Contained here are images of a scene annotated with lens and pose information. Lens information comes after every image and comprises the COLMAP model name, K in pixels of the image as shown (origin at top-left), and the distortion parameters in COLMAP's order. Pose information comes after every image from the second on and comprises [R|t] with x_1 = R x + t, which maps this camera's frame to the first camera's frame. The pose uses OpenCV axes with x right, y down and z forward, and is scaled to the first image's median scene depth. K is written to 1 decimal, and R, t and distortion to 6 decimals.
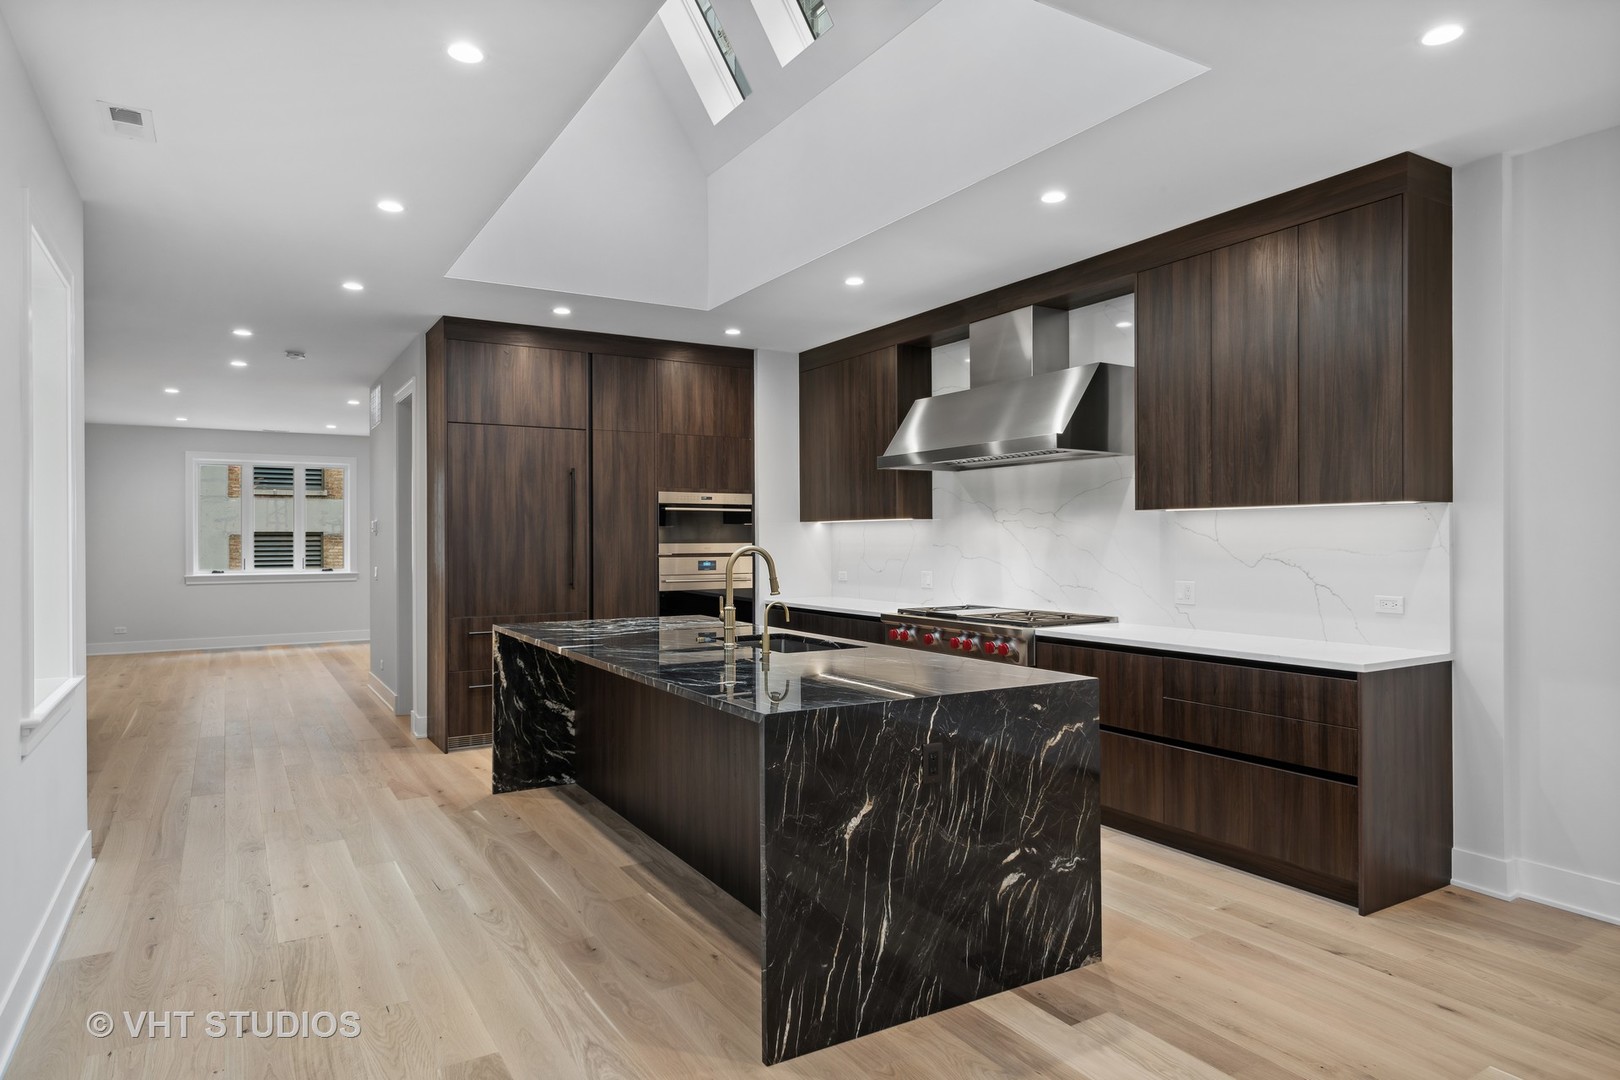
lens RADIAL K [[961.0, 0, 810.0], [0, 961.0, 540.0], [0, 0, 1]] dist [-0.006006, -0.003044]
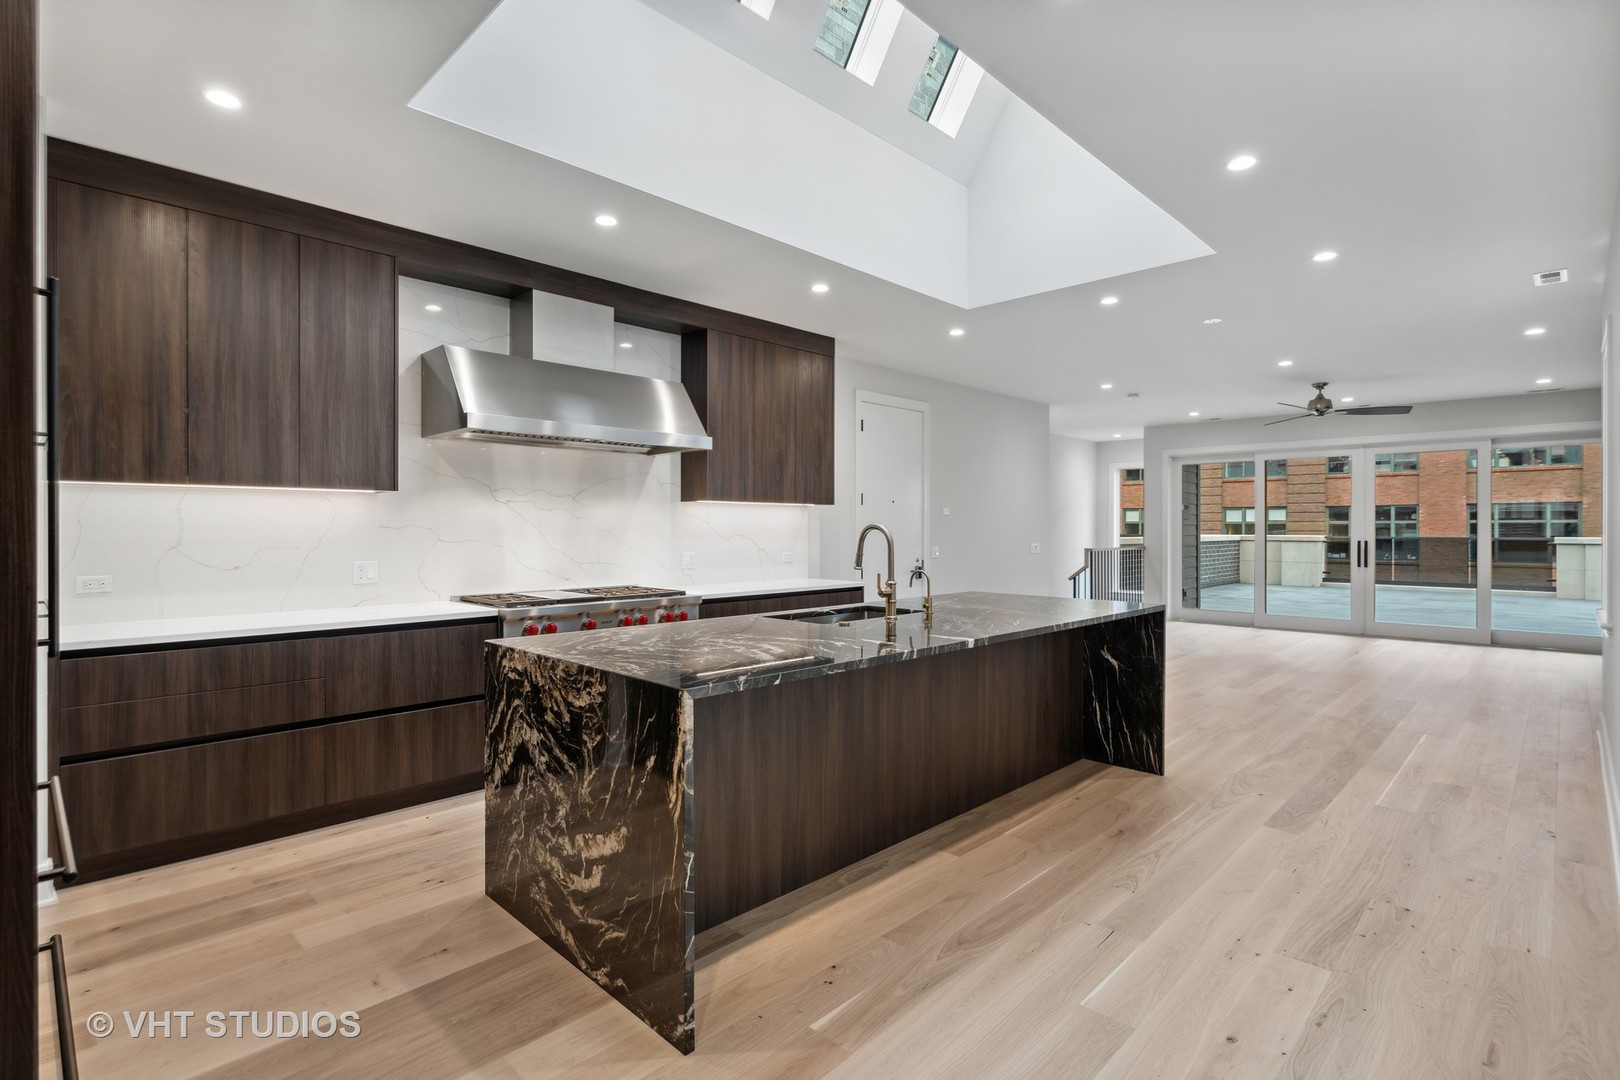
lens RADIAL K [[785.8, 0, 810.0], [0, 785.8, 540.0], [0, 0, 1]] dist [0.001857, 0.000493]
pose [[-0.256173, -0.011995, 0.966557, -0.975391], [-0.003122, 0.999928, 0.011582, 0.013940], [-0.966626, -0.000051, -0.256192, 1.426611]]
